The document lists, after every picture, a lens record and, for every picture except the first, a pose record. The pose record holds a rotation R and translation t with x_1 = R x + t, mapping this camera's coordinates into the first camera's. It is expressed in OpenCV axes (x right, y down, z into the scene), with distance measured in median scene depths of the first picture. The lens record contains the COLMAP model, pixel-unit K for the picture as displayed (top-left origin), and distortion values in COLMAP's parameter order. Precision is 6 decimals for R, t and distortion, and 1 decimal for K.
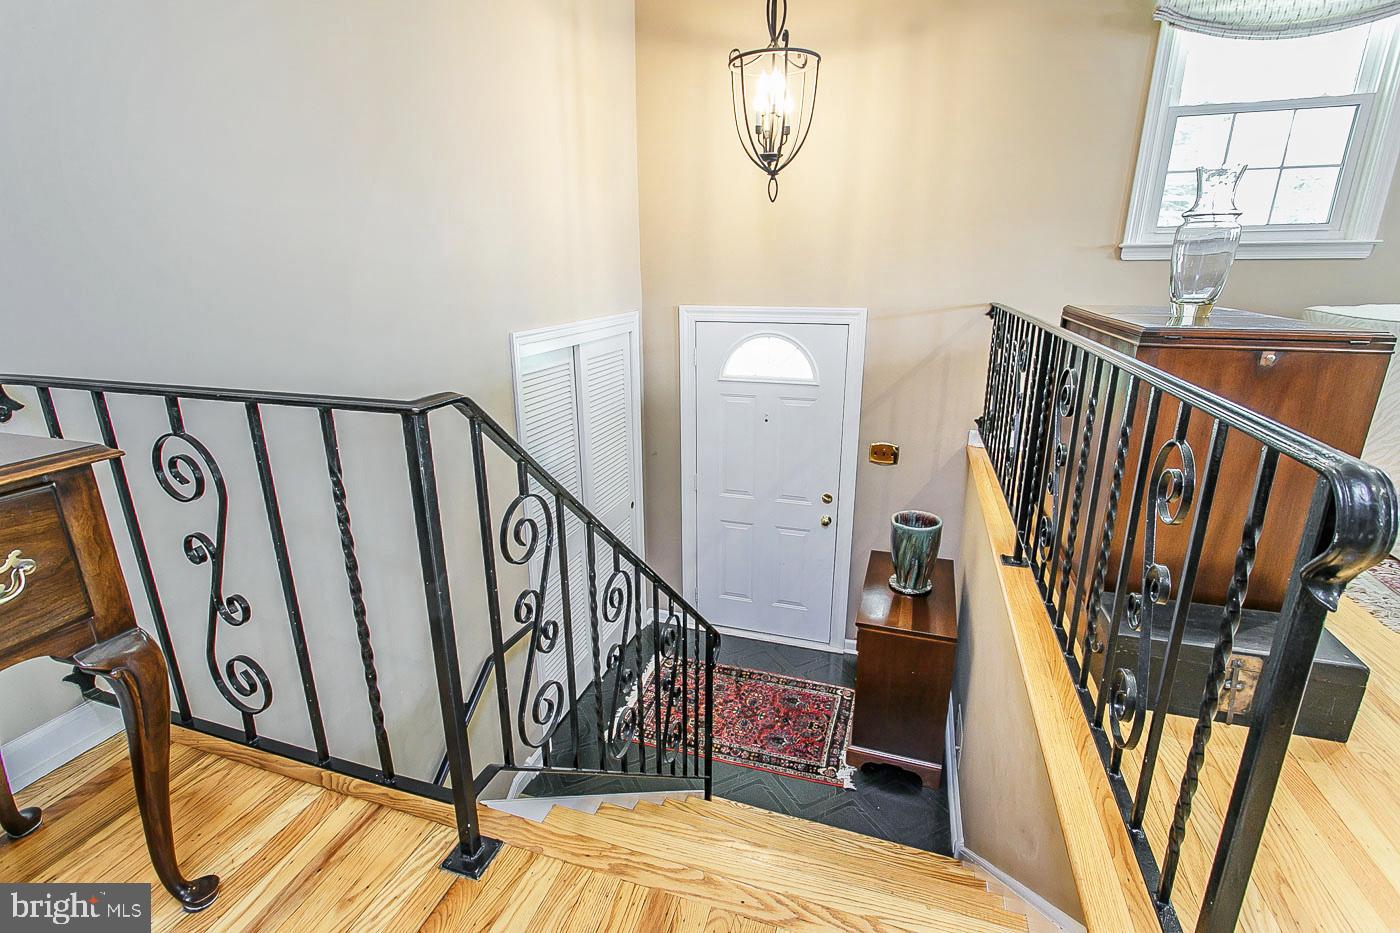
lens RADIAL K [[661.0, 0, 692.7], [0, 661.0, 465.7], [0, 0, 1]] dist [0.000928, 0.000011]
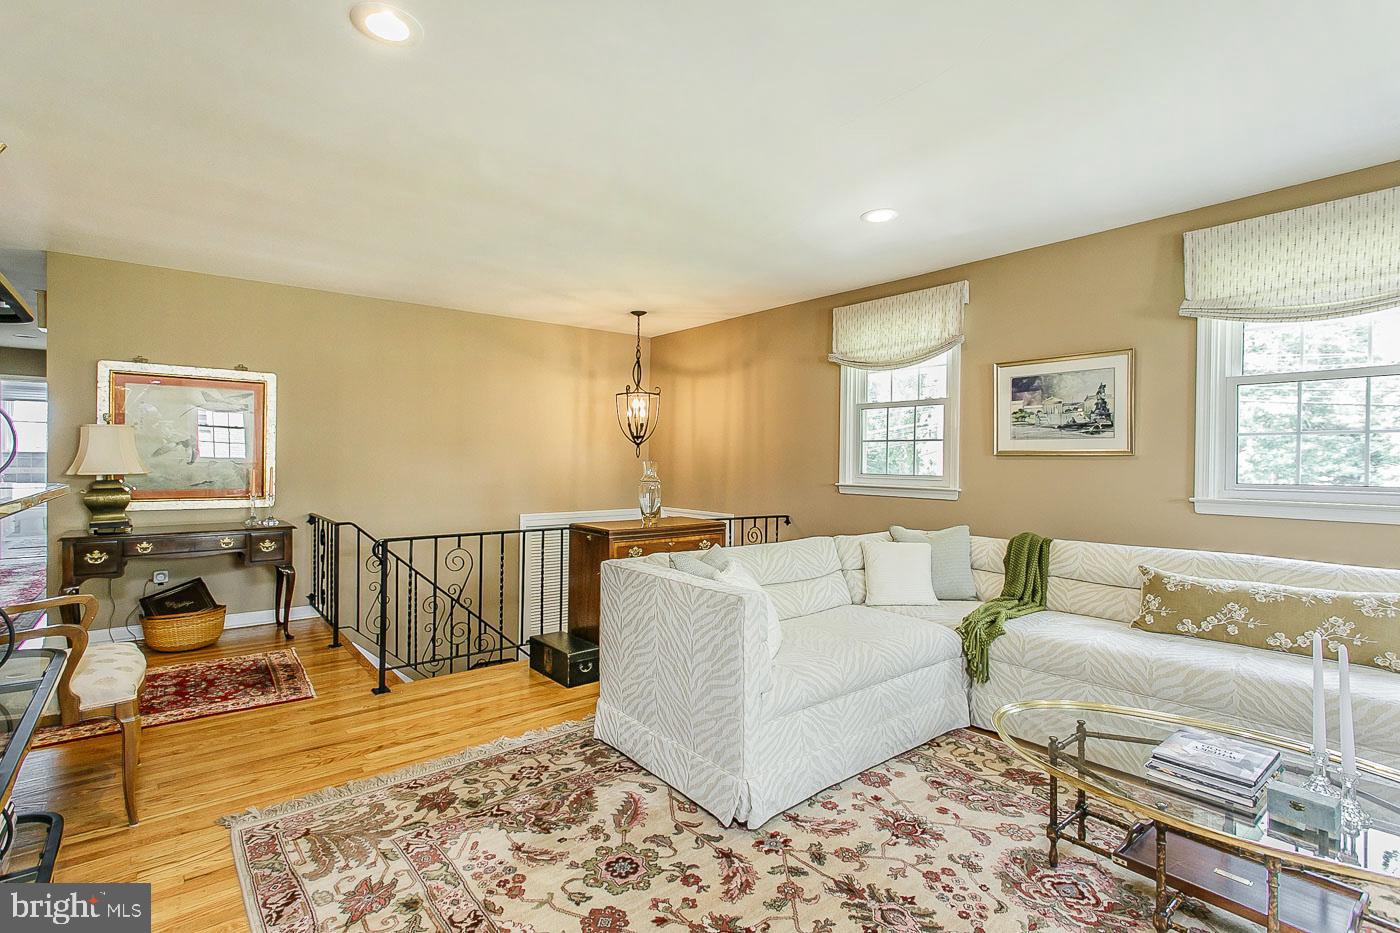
lens RADIAL K [[661.0, 0, 692.7], [0, 661.0, 465.7], [0, 0, 1]] dist [0.000928, 0.000011]
pose [[0.840404, 0.021170, -0.541548, 1.320998], [-0.172342, 0.957807, -0.230008, 0.050233], [0.513829, 0.286631, 0.808593, -0.504612]]
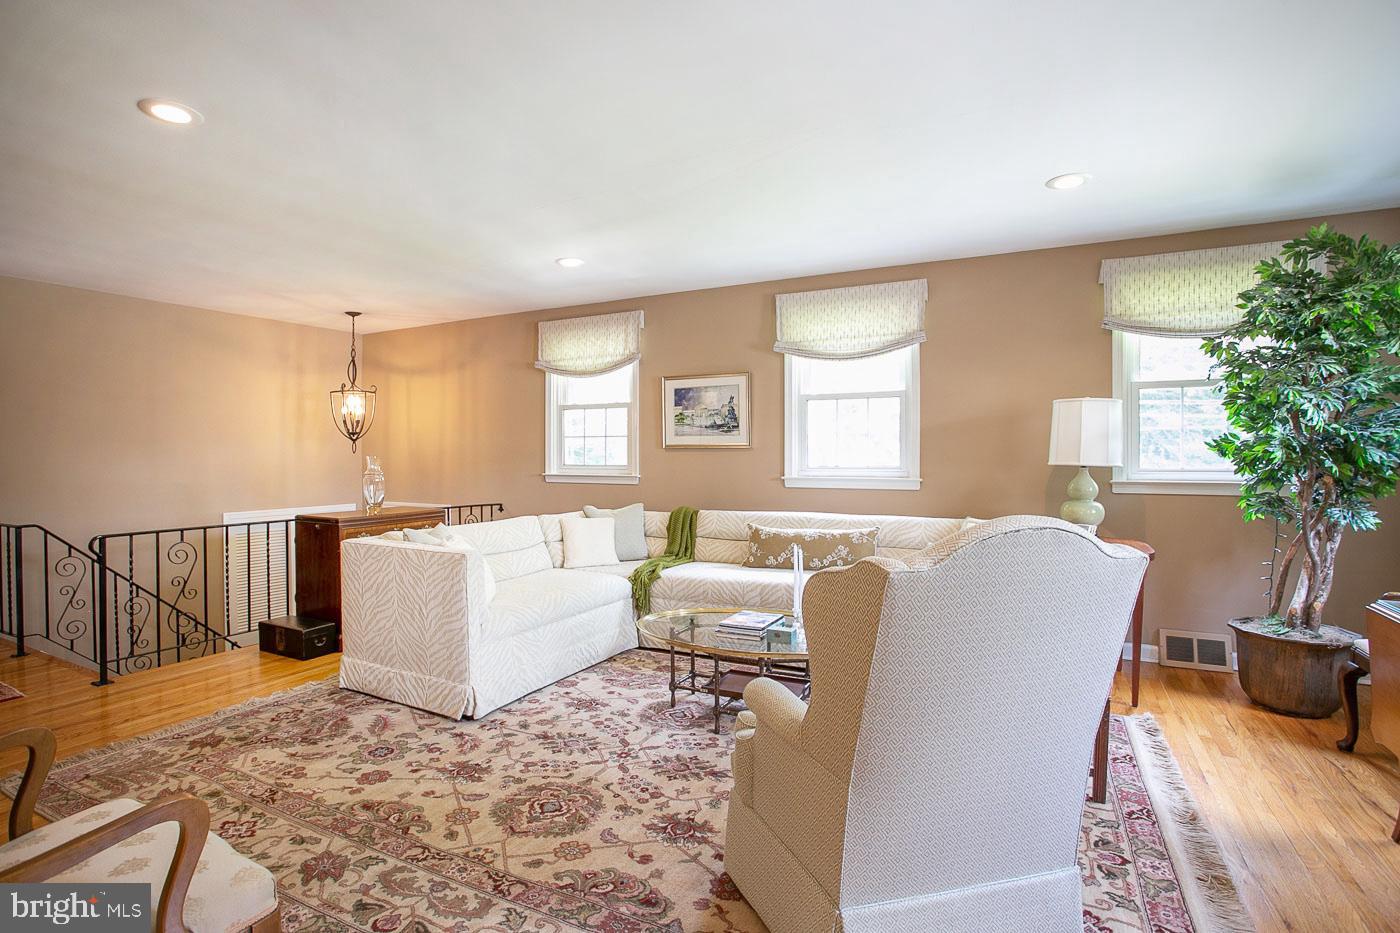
lens RADIAL K [[692.9, 0, 685.4], [0, 692.9, 464.2], [0, 0, 1]] dist [-0.083004, 0.041525]
pose [[0.985257, 0.008898, -0.170852, 1.480374], [-0.055626, 0.961048, -0.270726, 0.145077], [0.161788, 0.276239, 0.947374, -0.814411]]
